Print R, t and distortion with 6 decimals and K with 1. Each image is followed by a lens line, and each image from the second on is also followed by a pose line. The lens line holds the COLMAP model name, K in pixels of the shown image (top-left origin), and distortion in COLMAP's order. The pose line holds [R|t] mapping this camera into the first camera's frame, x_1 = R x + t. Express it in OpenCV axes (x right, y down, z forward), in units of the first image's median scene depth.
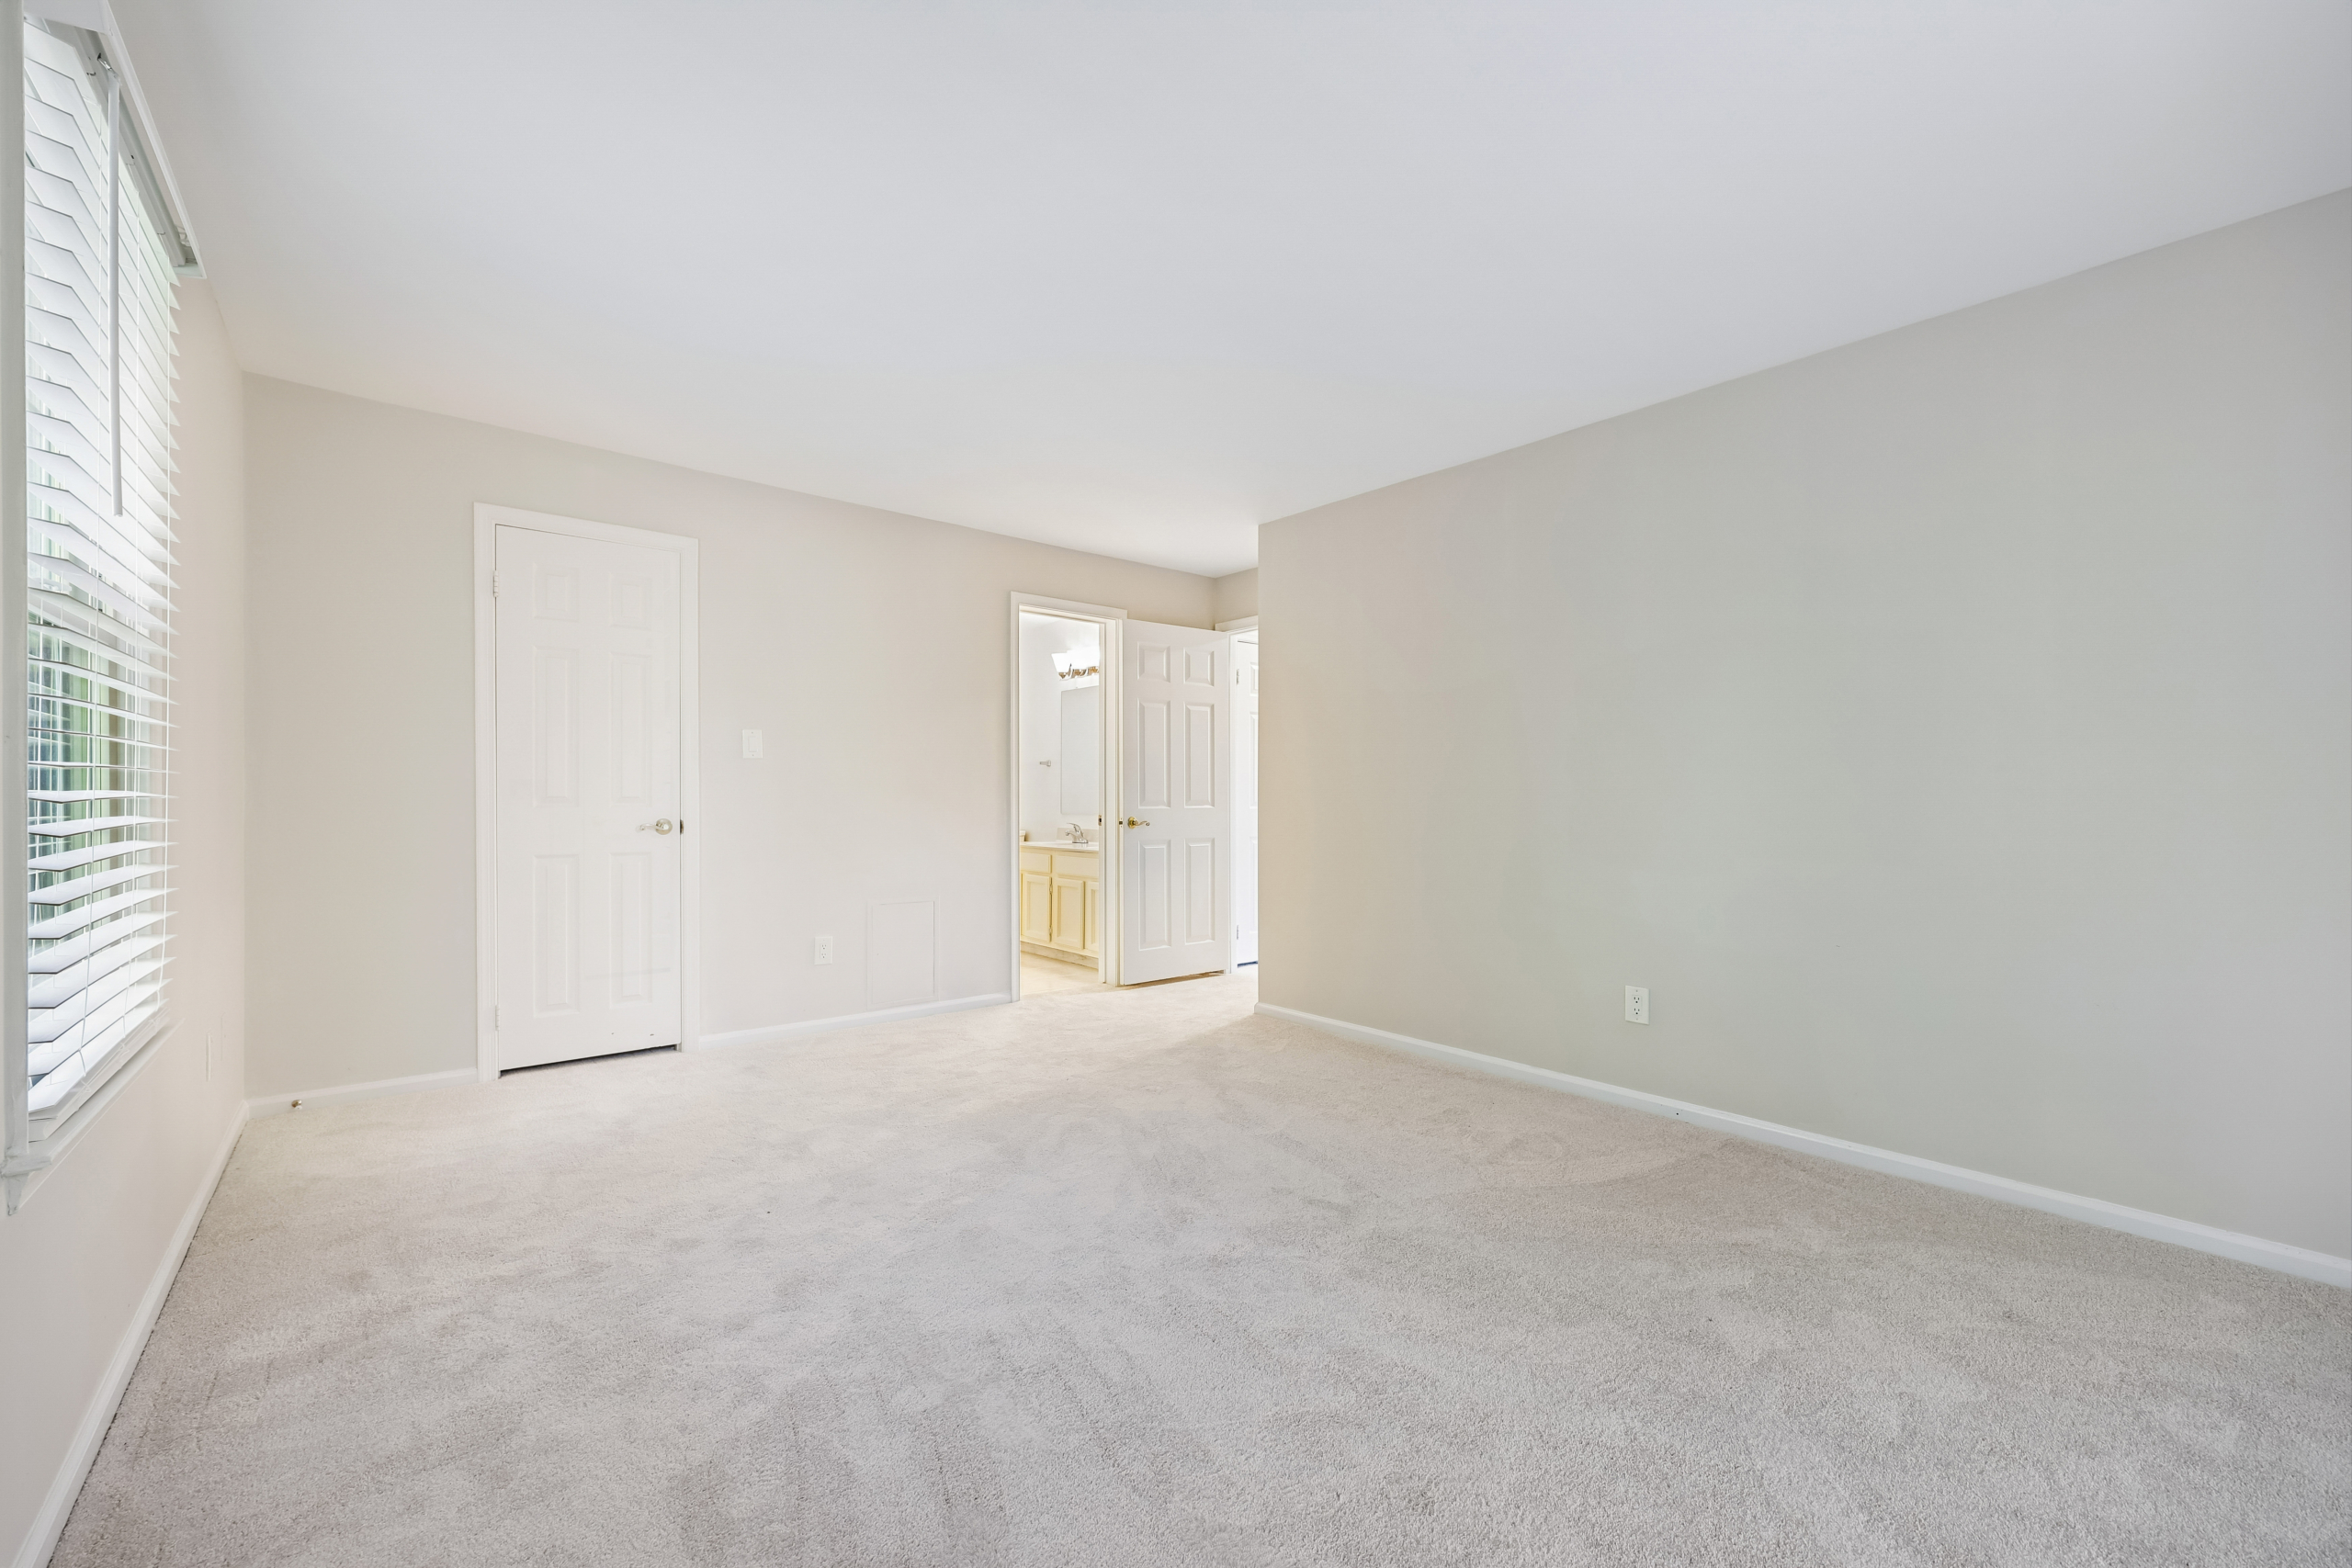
lens RADIAL K [[959.2, 0, 1188.5], [0, 959.2, 794.3], [0, 0, 1]] dist [0.001688, 0.000468]
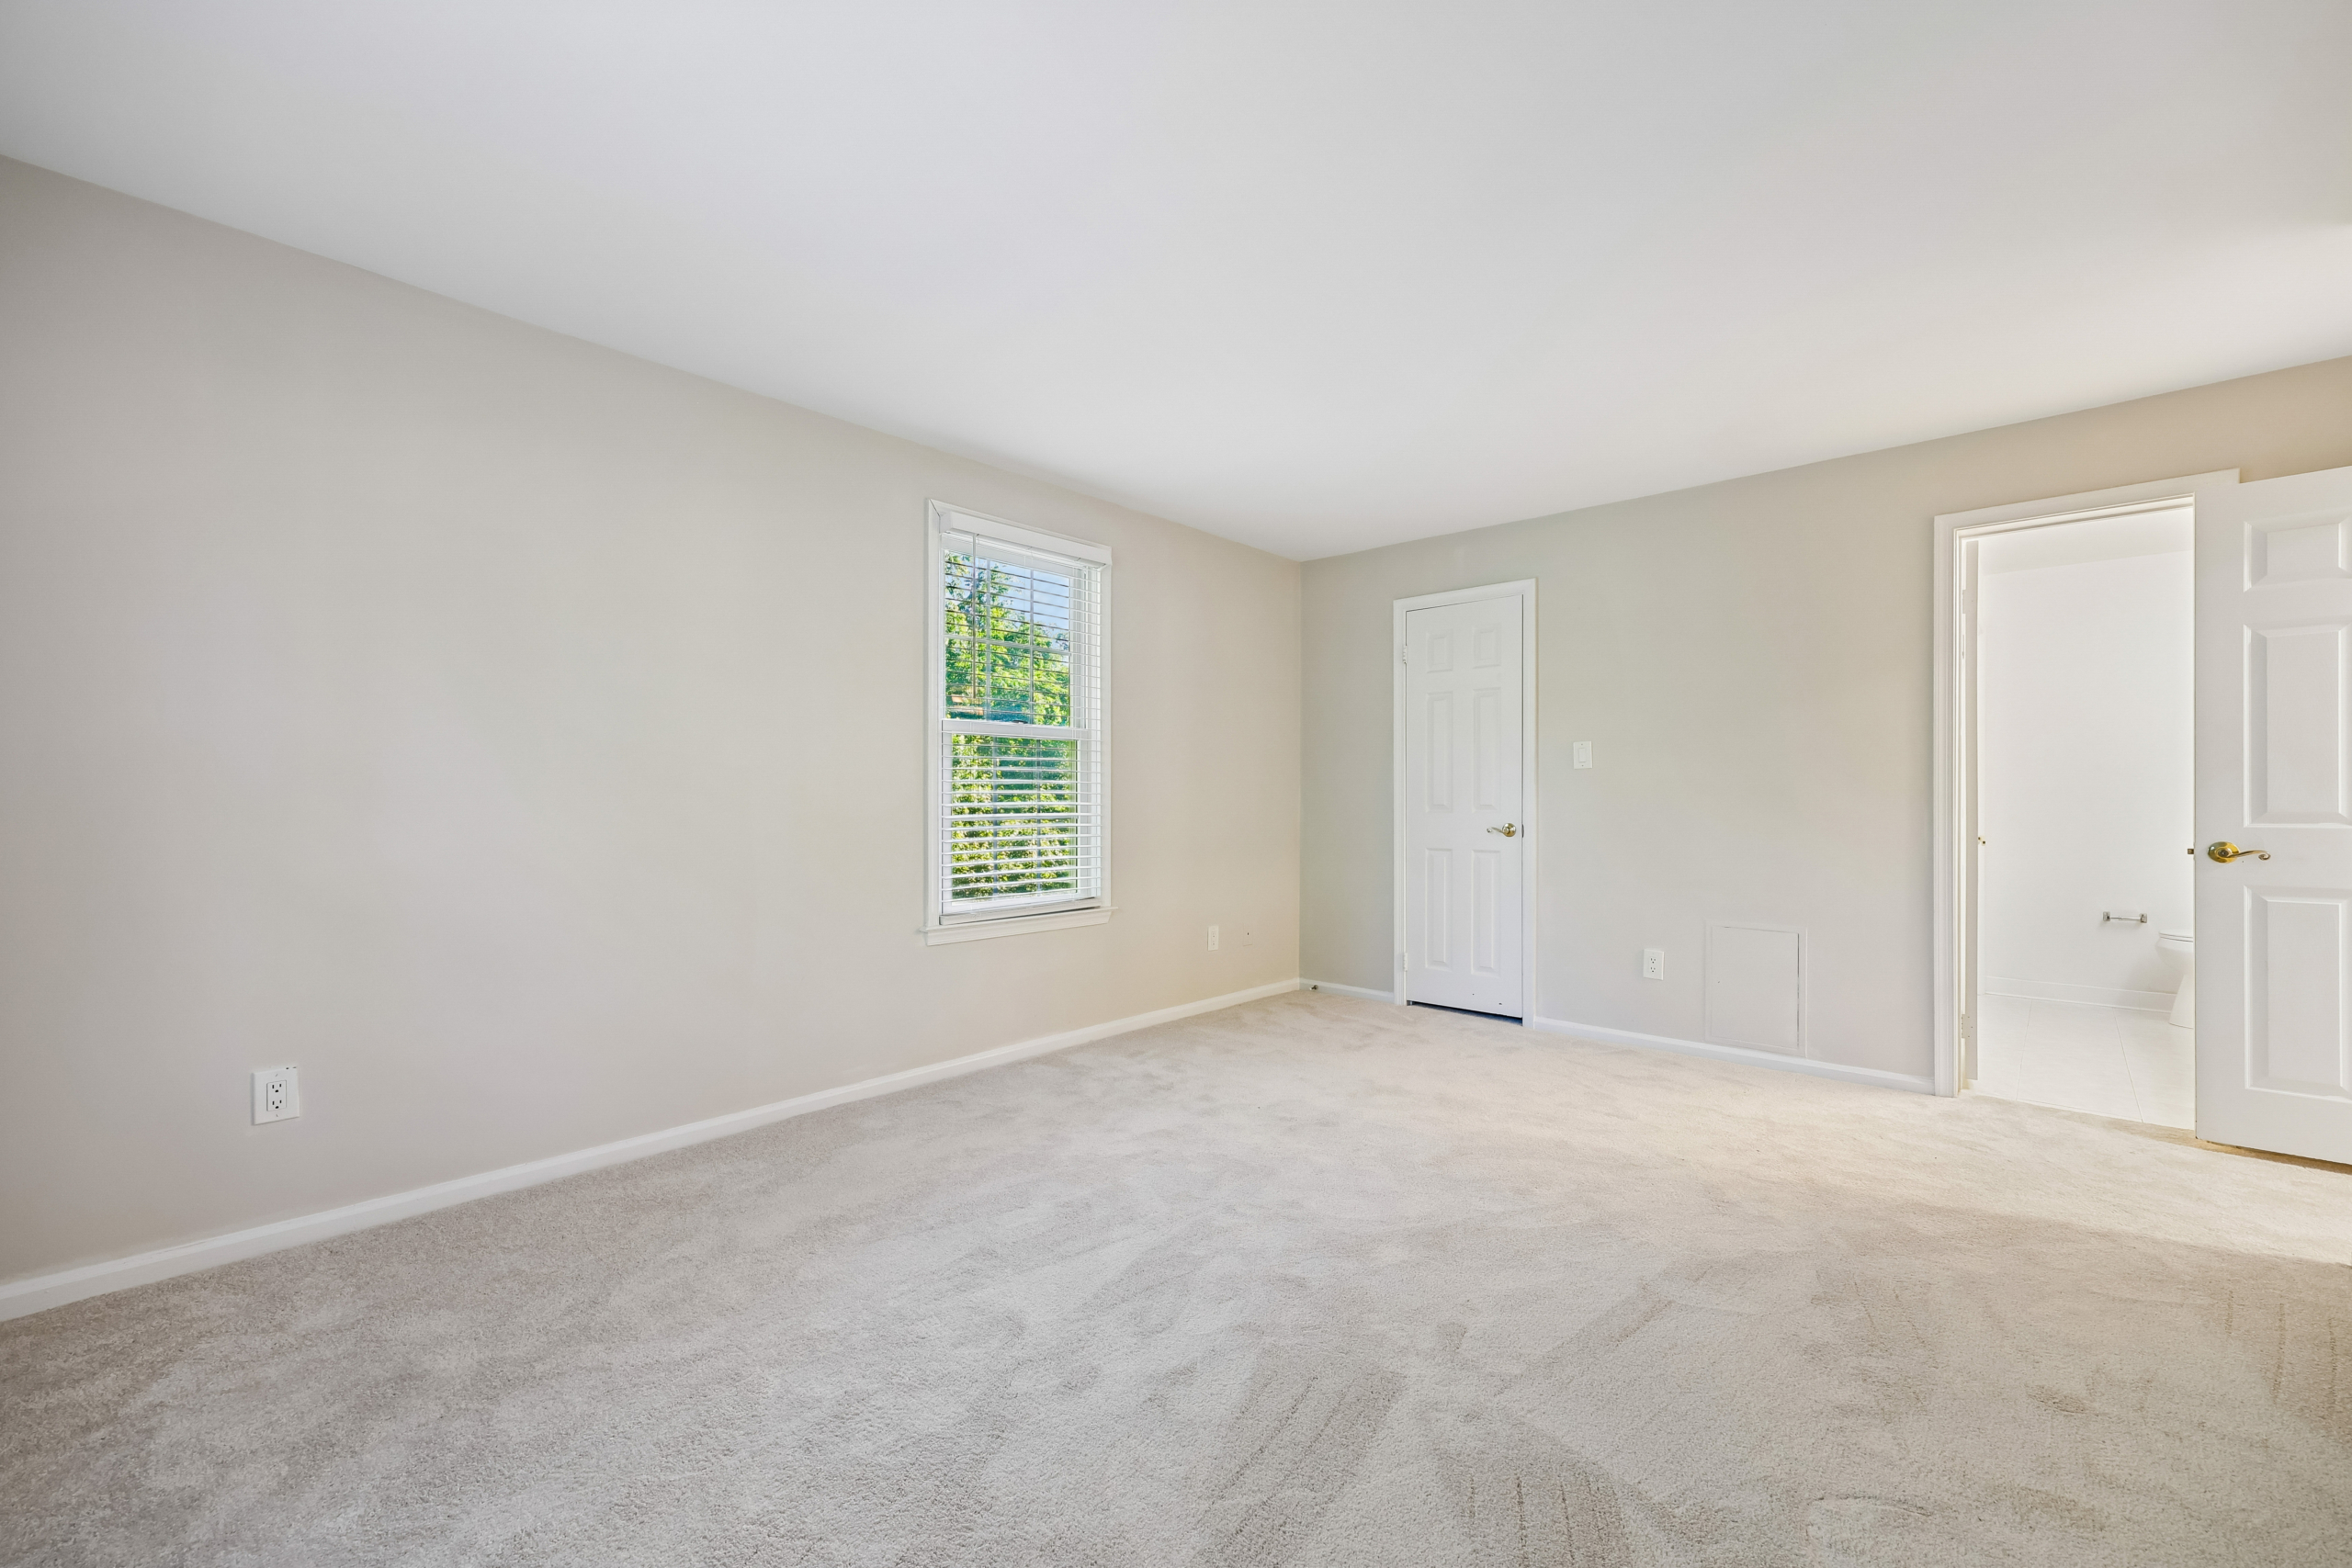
lens RADIAL K [[959.2, 0, 1188.5], [0, 959.2, 794.3], [0, 0, 1]] dist [0.001688, 0.000468]
pose [[0.122758, -0.011811, -0.992366, 0.564761], [0.000609, 0.999930, -0.011826, 0.003490], [0.992436, 0.000847, 0.122757, 0.454643]]
